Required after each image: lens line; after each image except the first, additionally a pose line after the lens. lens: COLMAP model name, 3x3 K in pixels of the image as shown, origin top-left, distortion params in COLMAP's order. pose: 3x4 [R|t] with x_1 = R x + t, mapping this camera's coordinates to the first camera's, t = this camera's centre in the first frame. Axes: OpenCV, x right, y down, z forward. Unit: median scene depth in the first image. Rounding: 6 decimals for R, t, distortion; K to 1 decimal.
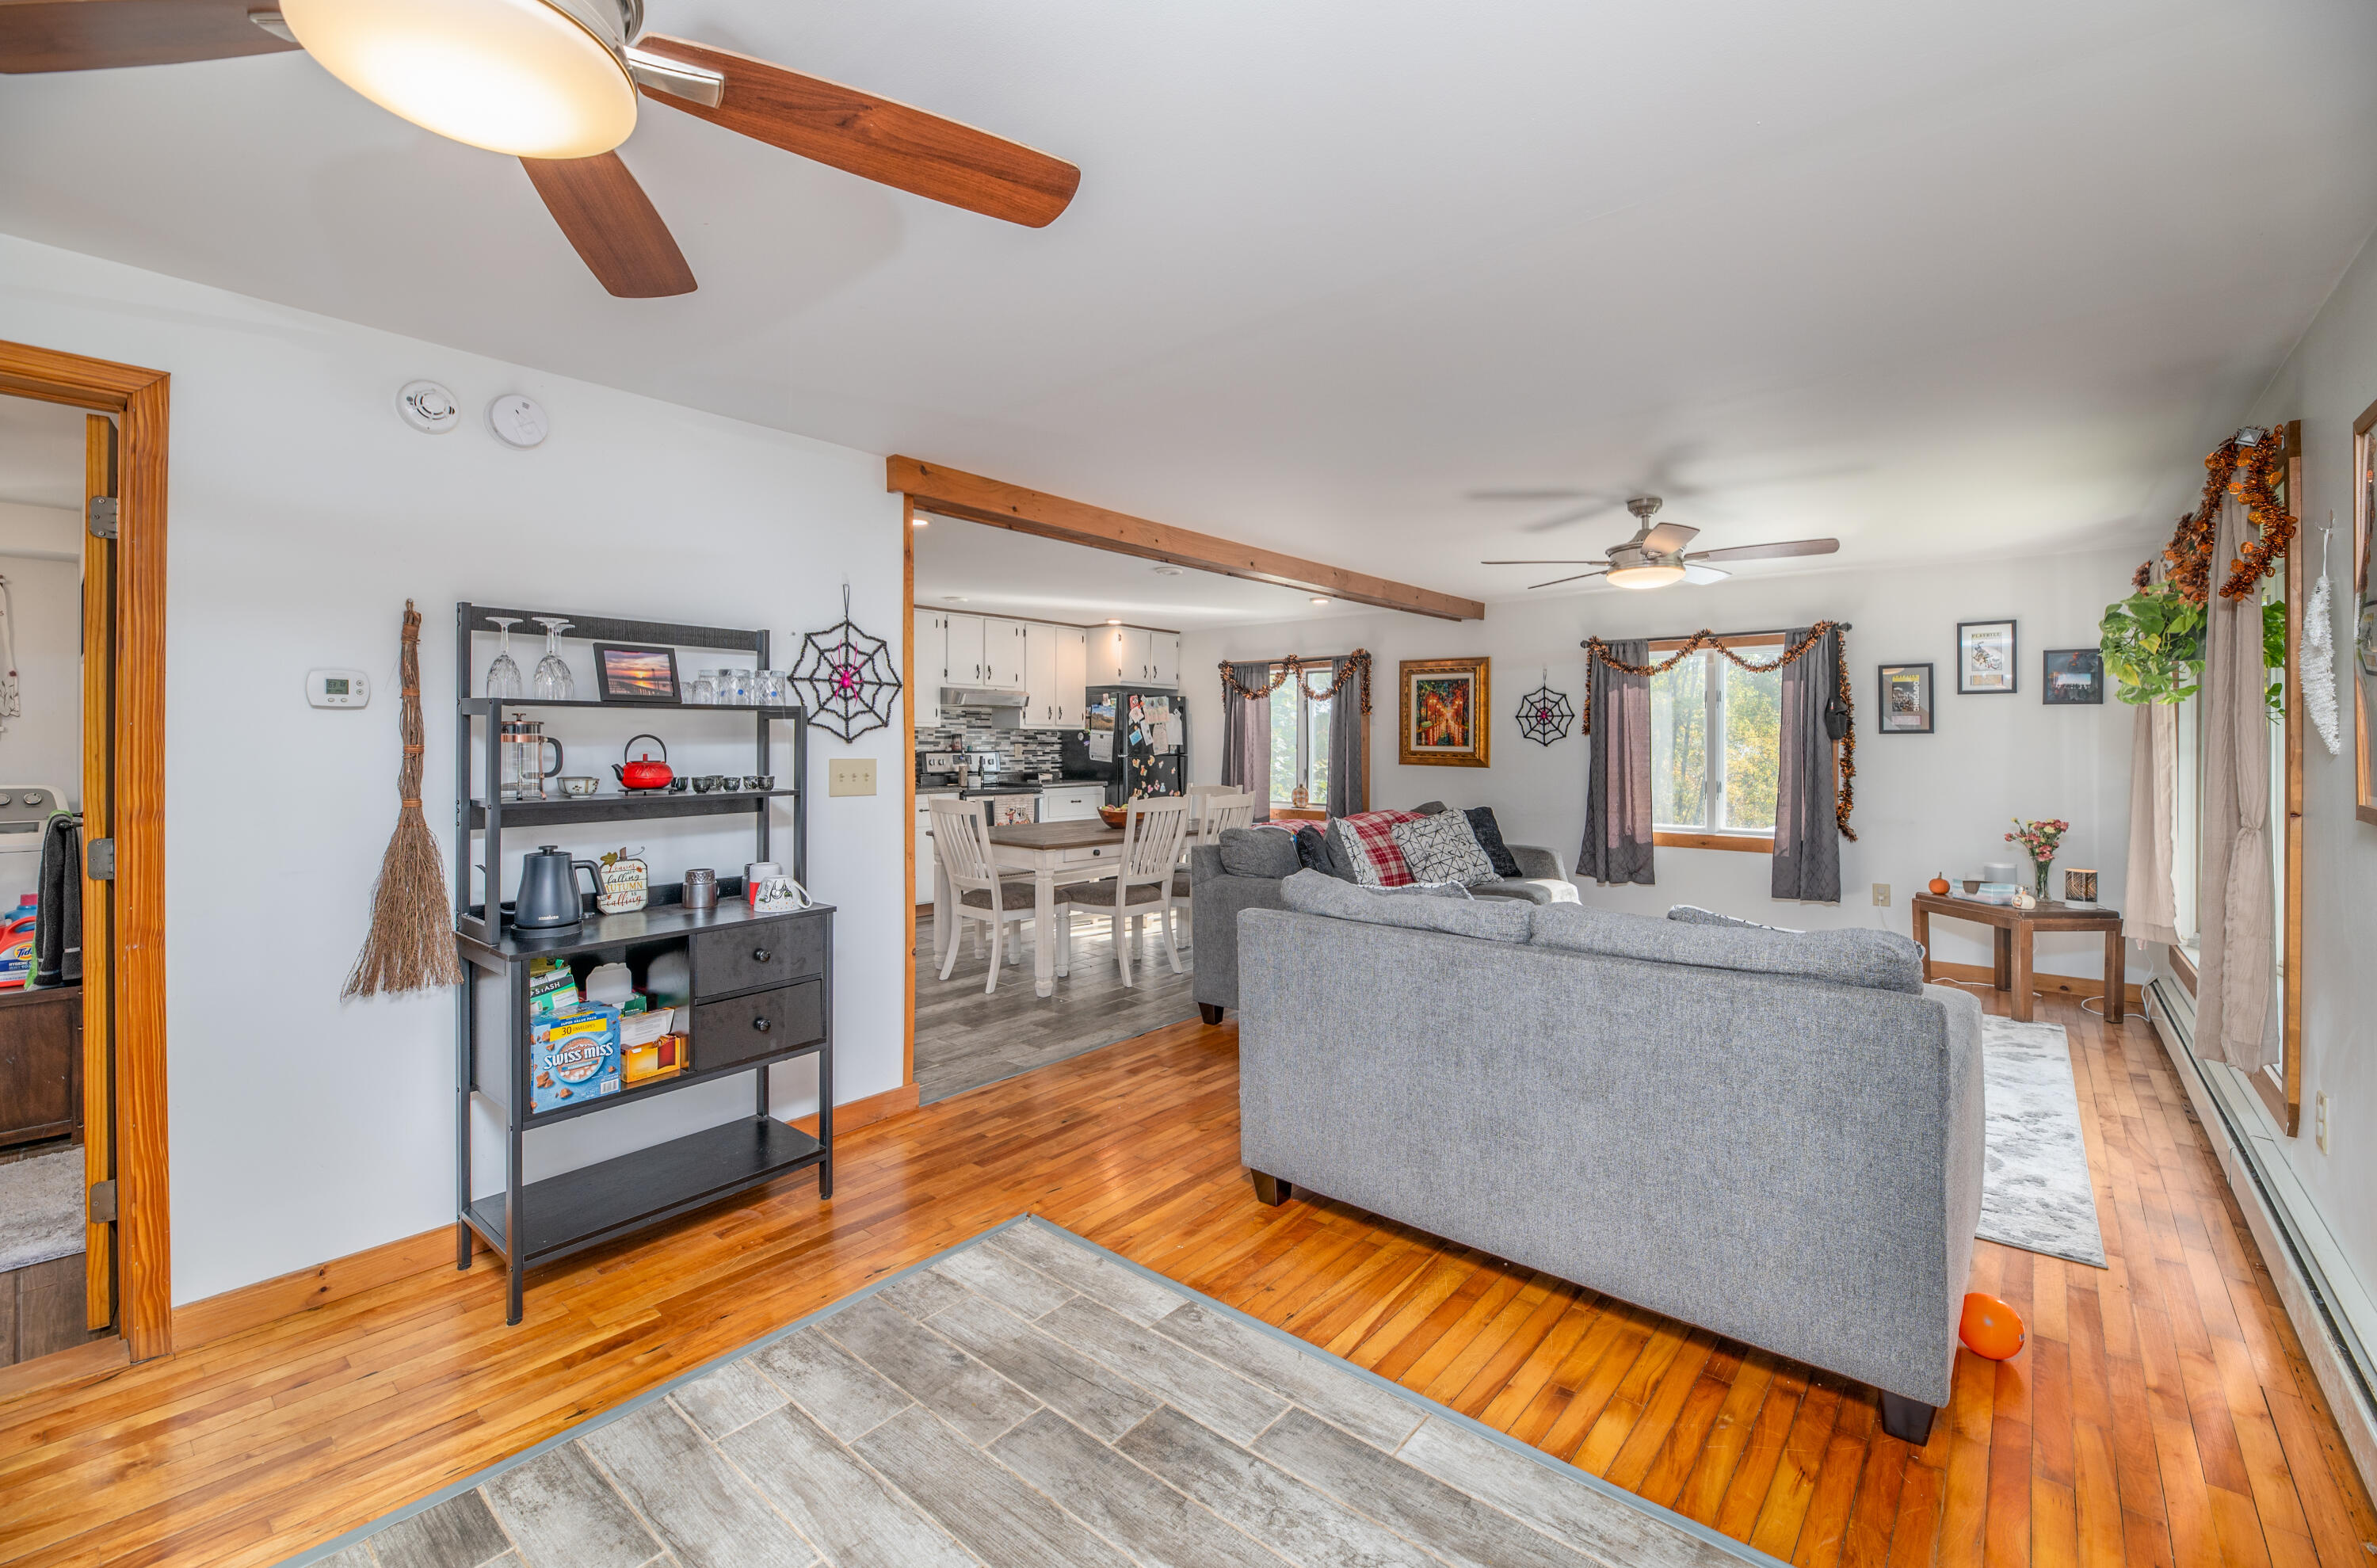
lens RADIAL K [[988.4, 0, 1179.9], [0, 988.4, 745.2], [0, 0, 1]] dist [0.000807, -0.000033]
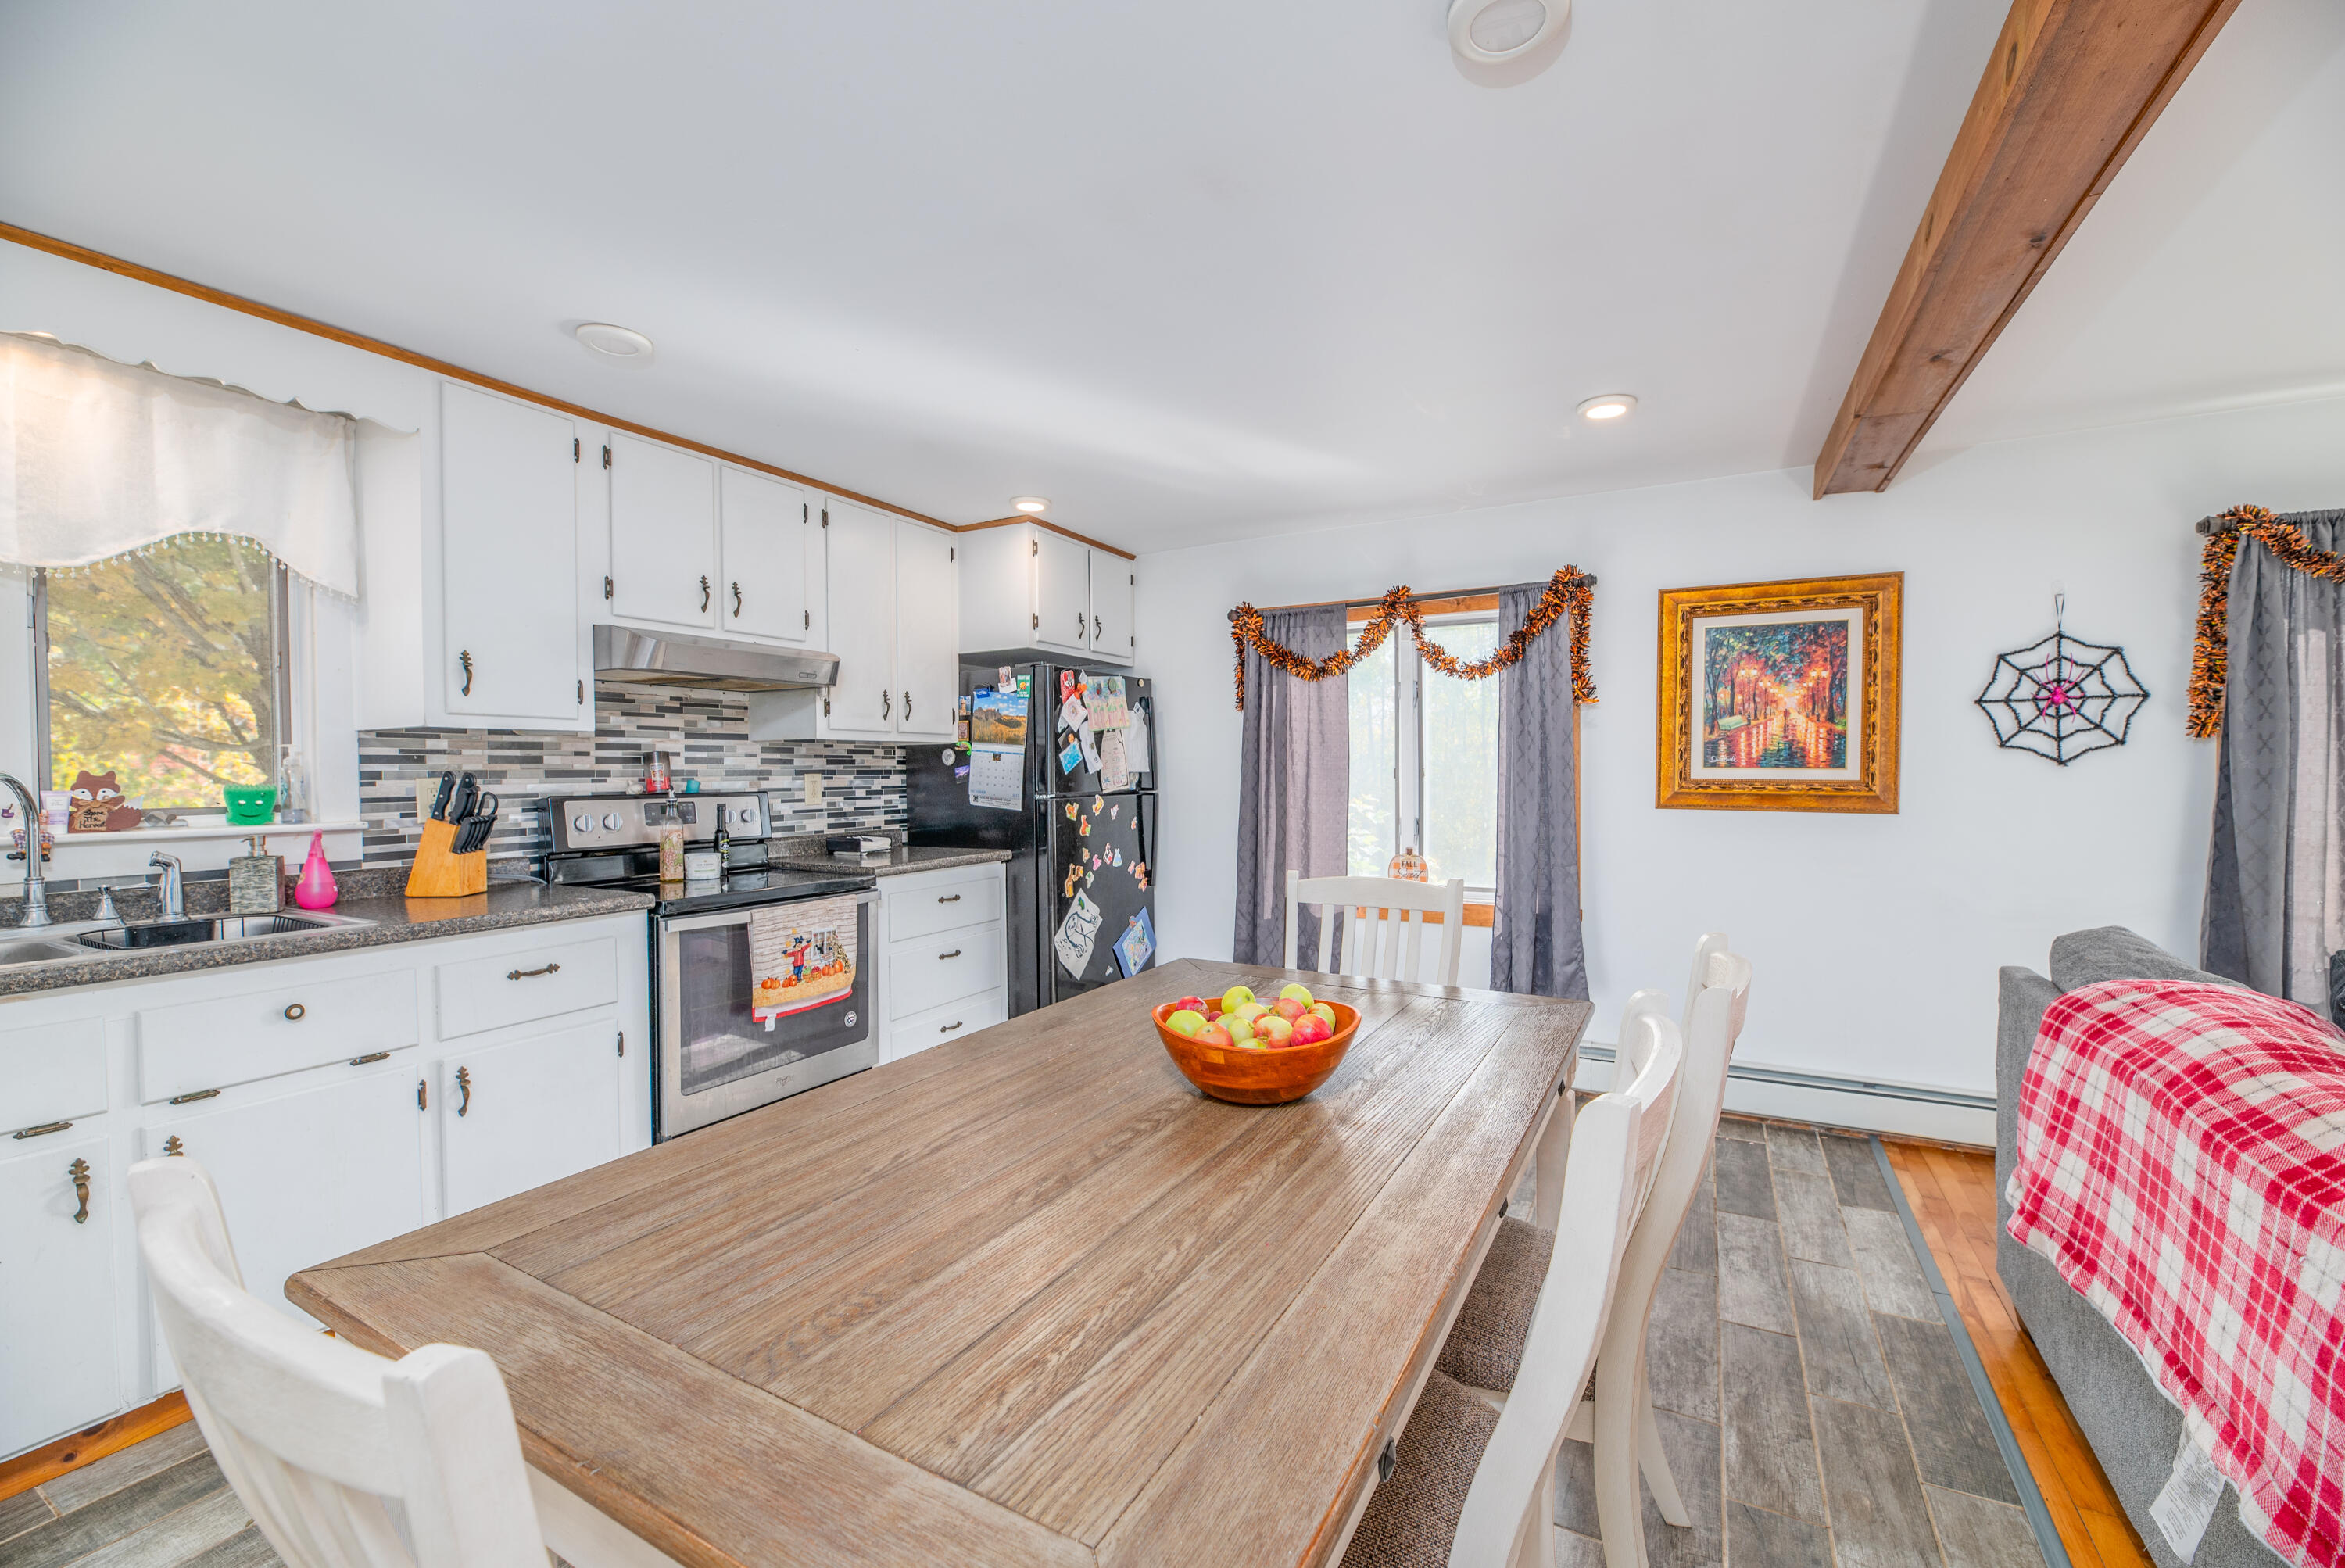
lens RADIAL K [[945.0, 0, 1179.8], [0, 945.0, 785.0], [0, 0, 1]] dist [0.002152, 0.000237]
pose [[0.976481, -0.013394, 0.215187, -0.094451], [0.011115, 0.999869, 0.011798, 0.000373], [-0.215317, -0.009128, 0.976502, 0.552862]]
